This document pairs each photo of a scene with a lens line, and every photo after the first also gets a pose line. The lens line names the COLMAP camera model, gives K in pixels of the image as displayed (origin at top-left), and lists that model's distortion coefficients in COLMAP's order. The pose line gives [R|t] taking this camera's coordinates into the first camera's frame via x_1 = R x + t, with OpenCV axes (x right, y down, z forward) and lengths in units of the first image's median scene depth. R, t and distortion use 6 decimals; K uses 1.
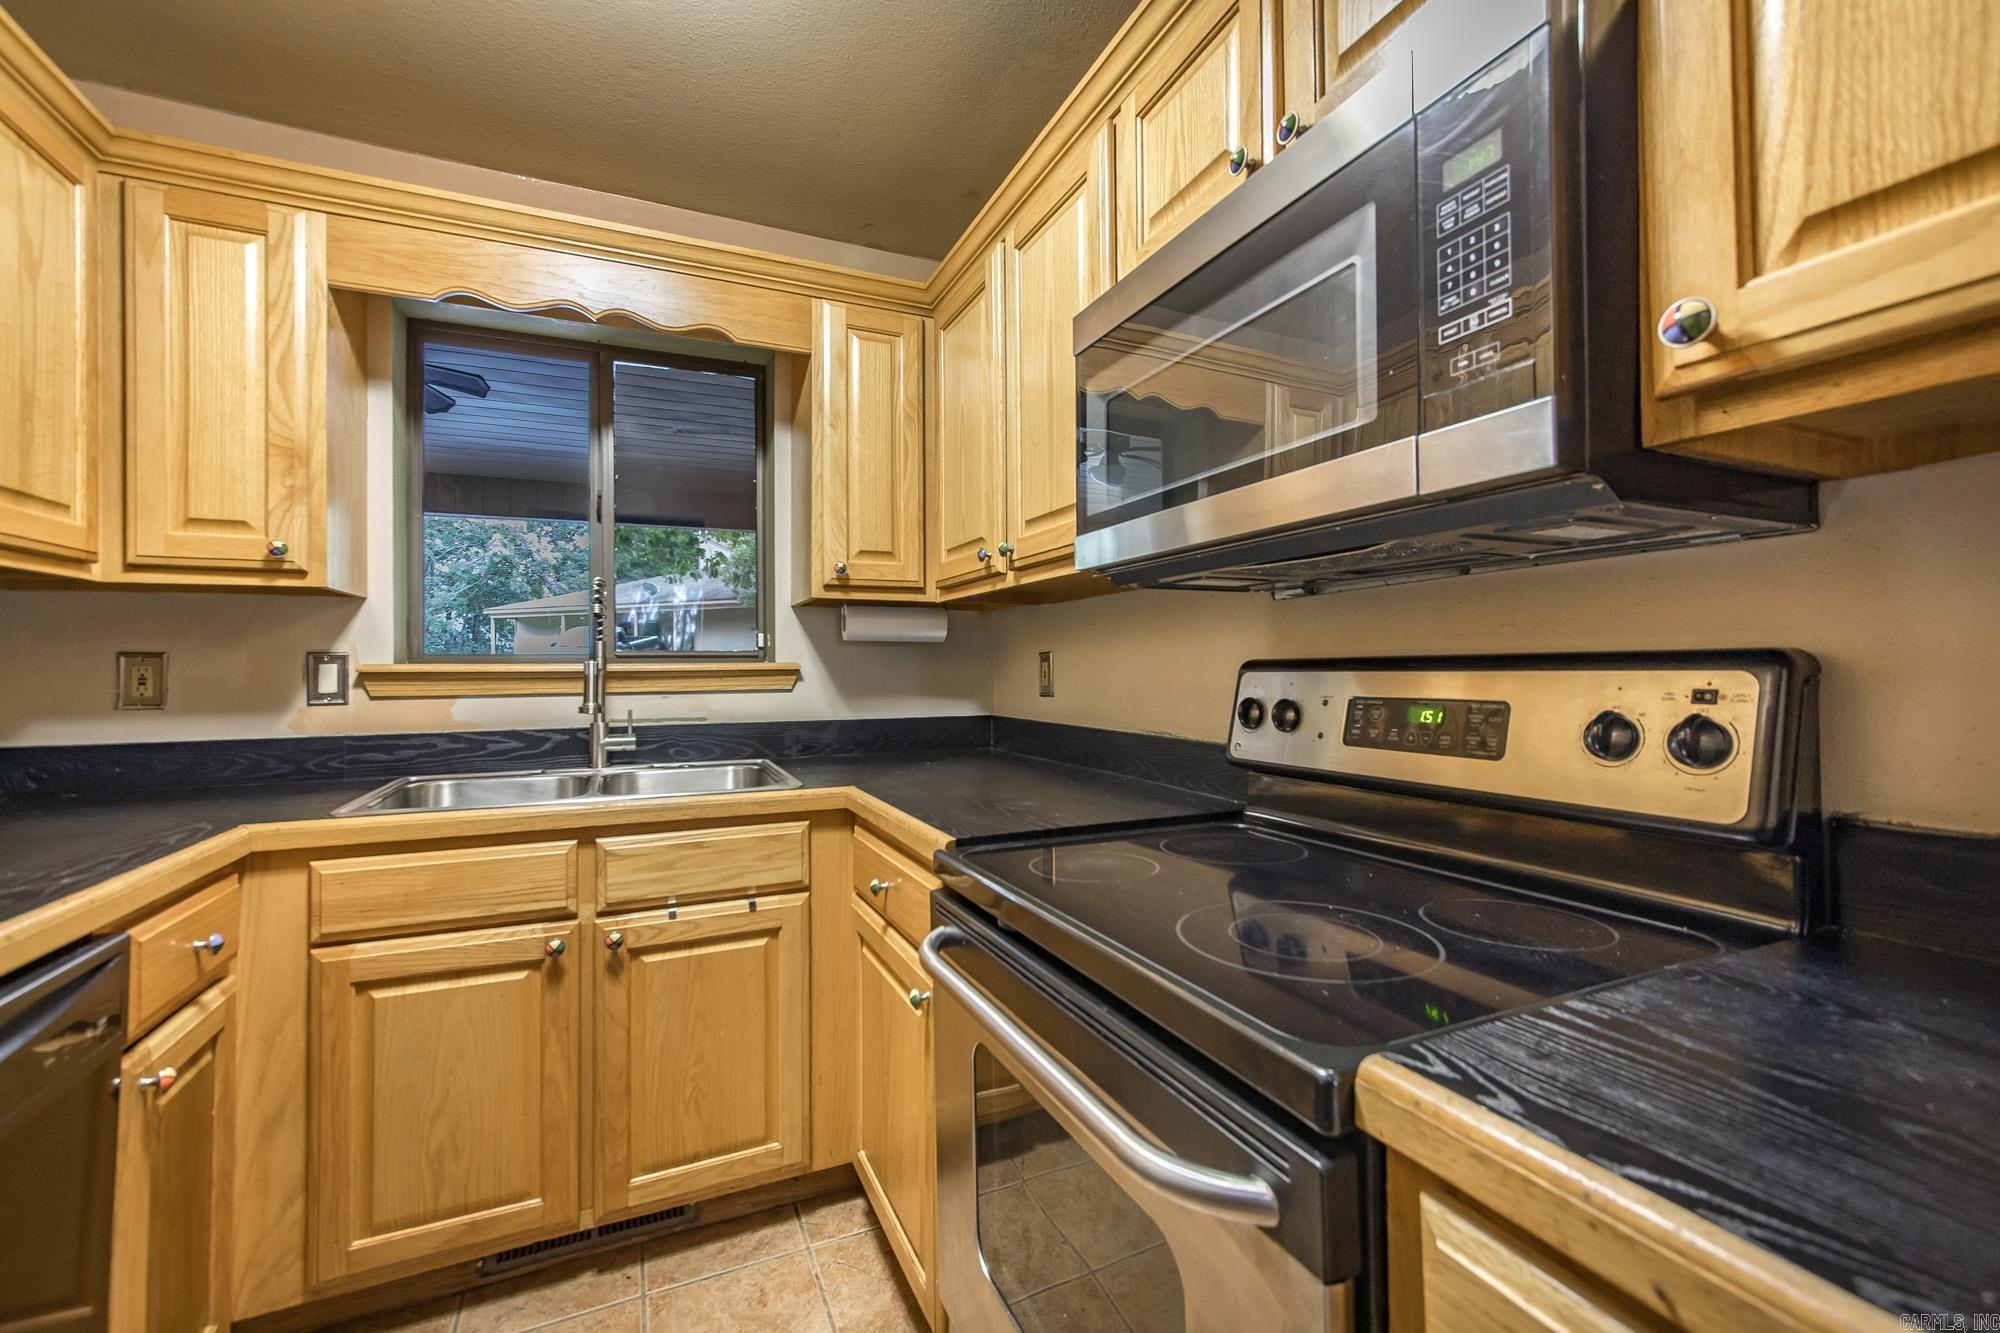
lens RADIAL K [[792.9, 0, 993.3], [0, 792.9, 635.7], [0, 0, 1]] dist [0.001230, -0.004144]
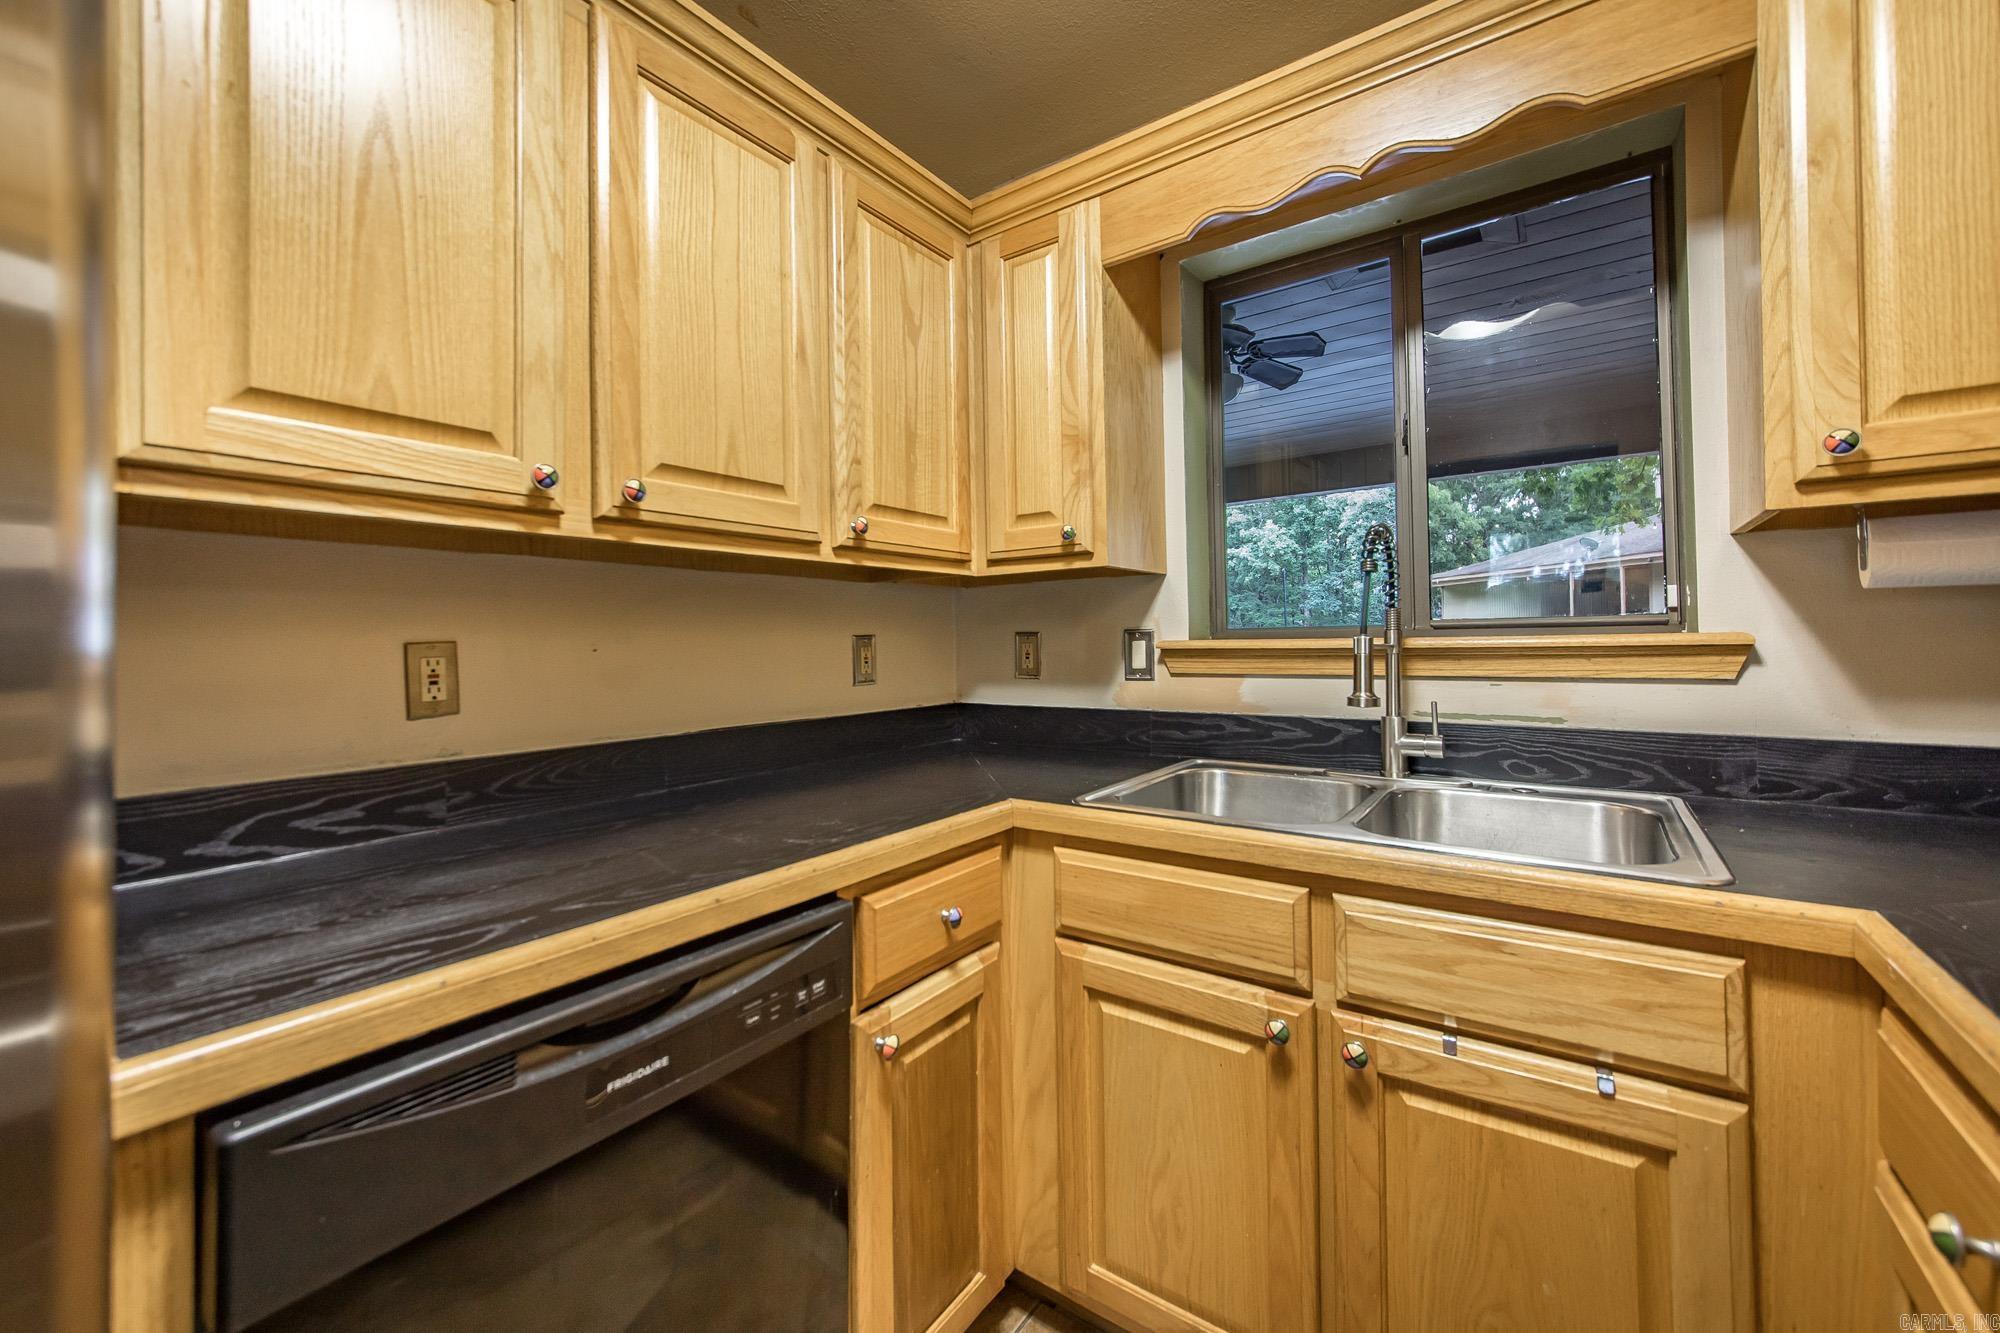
lens RADIAL K [[792.9, 0, 993.3], [0, 792.9, 635.7], [0, 0, 1]] dist [0.001230, -0.004144]
pose [[0.499366, -0.007984, -0.866355, -0.042045], [0.044405, 0.998879, 0.016389, 0.004730], [0.865253, -0.046655, 0.499160, 0.380791]]
